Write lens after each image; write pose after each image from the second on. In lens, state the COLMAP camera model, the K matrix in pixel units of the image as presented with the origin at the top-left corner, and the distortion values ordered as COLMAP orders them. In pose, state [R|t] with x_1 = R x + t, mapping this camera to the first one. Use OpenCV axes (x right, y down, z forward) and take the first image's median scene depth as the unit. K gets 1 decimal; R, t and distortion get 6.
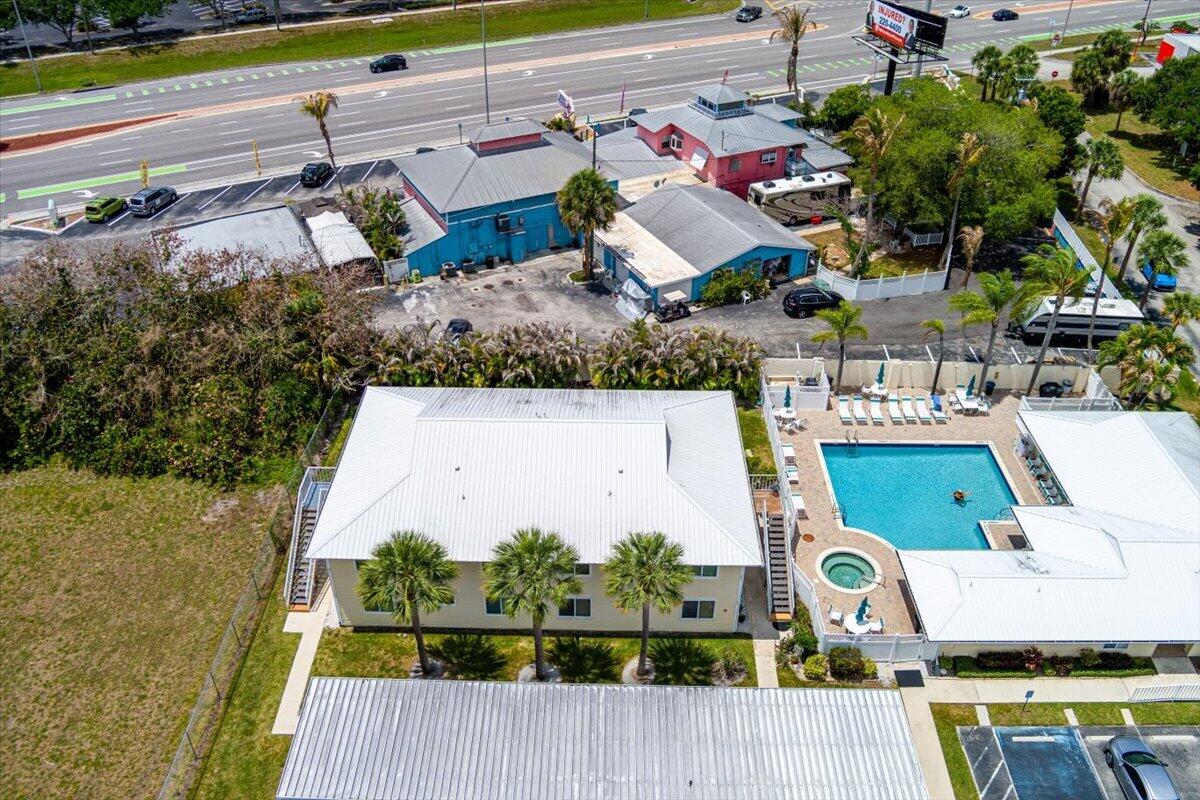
lens RADIAL K [[972.9, 0, 595.5], [0, 972.9, 378.6], [0, 0, 1]] dist [-0.066734, -0.004383]
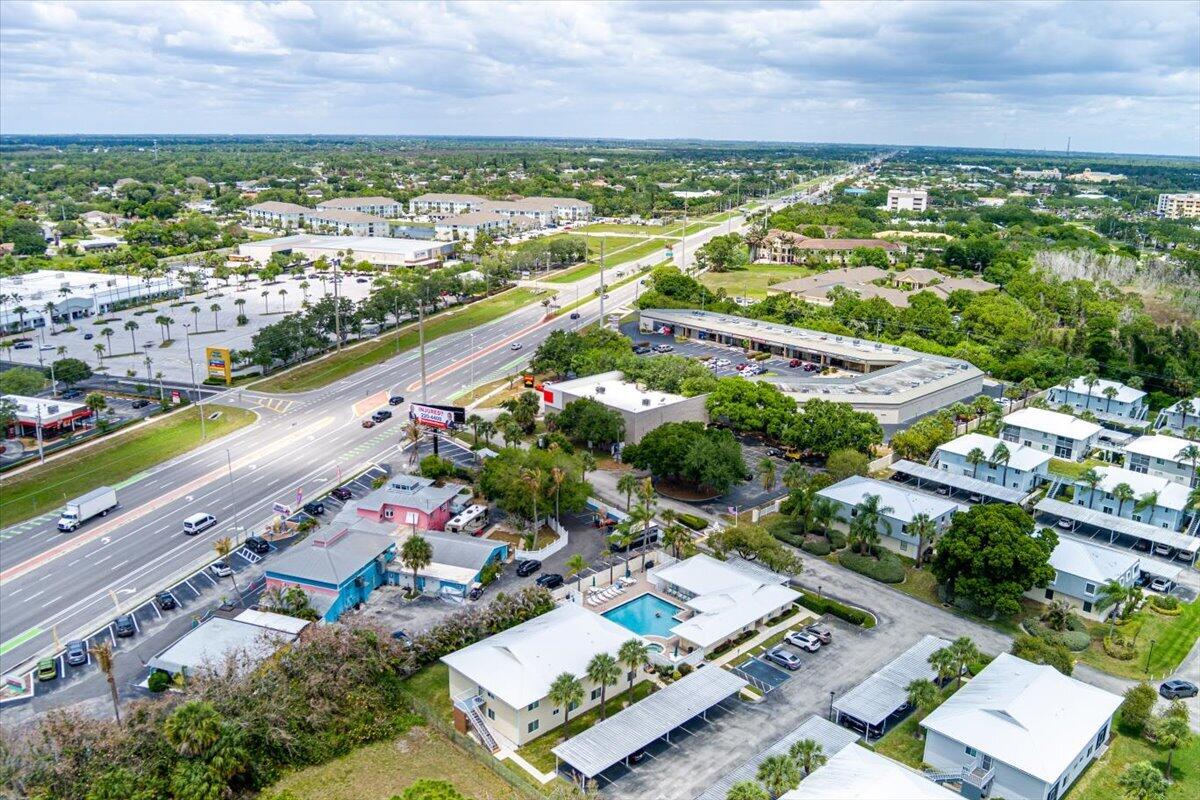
lens RADIAL K [[965.5, 0, 595.0], [0, 965.5, 395.5], [0, 0, 1]] dist [-0.082720, 0.030356]
pose [[0.708399, -0.178453, 0.682880, -0.926946], [0.377012, 0.913591, -0.152358, -0.047848], [-0.596684, 0.365384, 0.714466, -0.588332]]
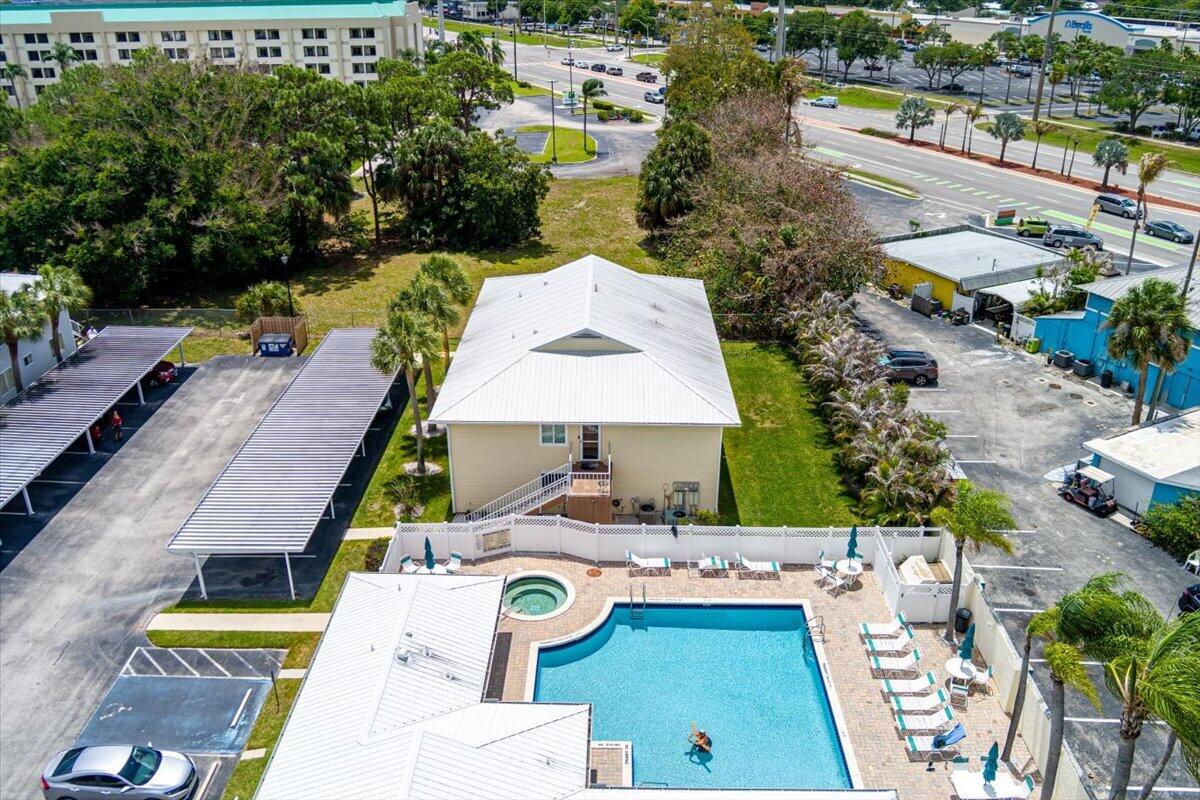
lens RADIAL K [[965.5, 0, 595.0], [0, 965.5, 395.5], [0, 0, 1]] dist [-0.082720, 0.030356]
pose [[-0.004175, 0.412246, -0.911063, 0.610393], [-0.554733, 0.757079, 0.345112, -0.150419], [0.832018, 0.506838, 0.225525, 0.524635]]
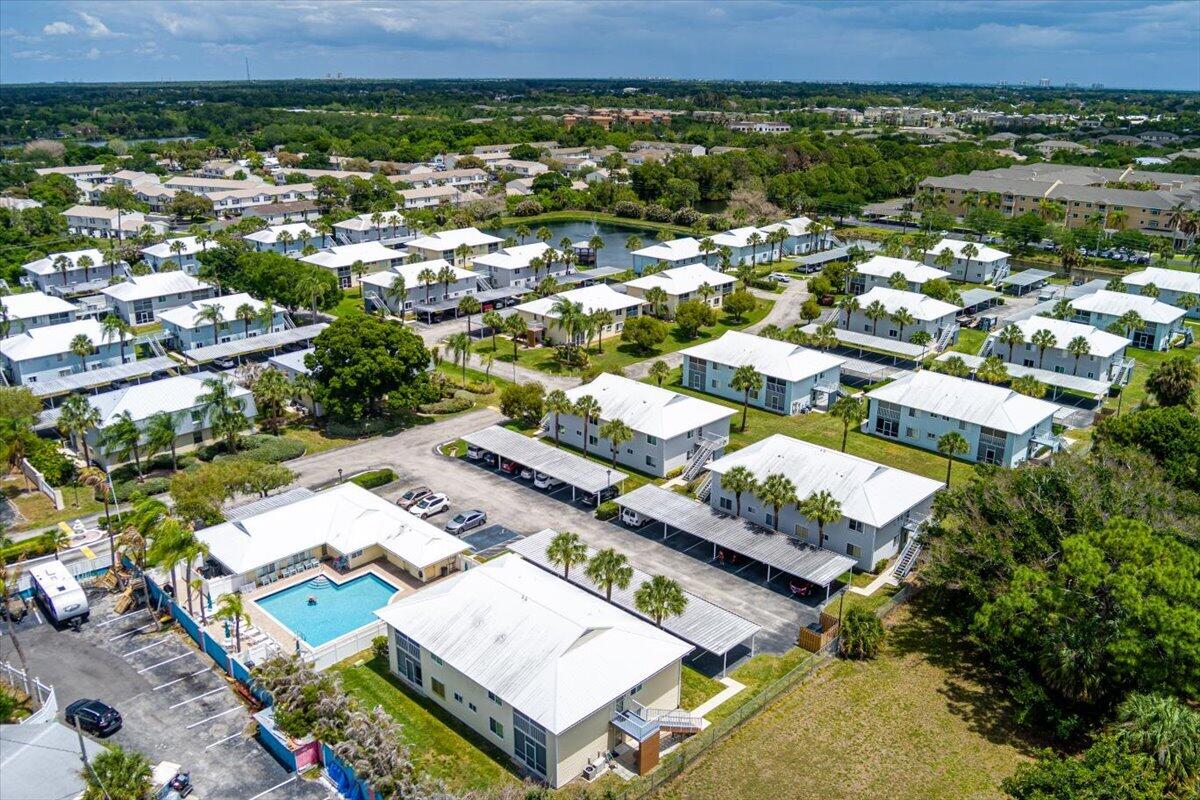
lens RADIAL K [[972.9, 0, 595.5], [0, 972.9, 378.6], [0, 0, 1]] dist [-0.066734, -0.004383]
pose [[-0.723262, -0.213993, 0.656581, -0.660252], [0.376086, 0.675355, 0.634393, -0.691986], [-0.579181, 0.705763, -0.407979, 0.834484]]
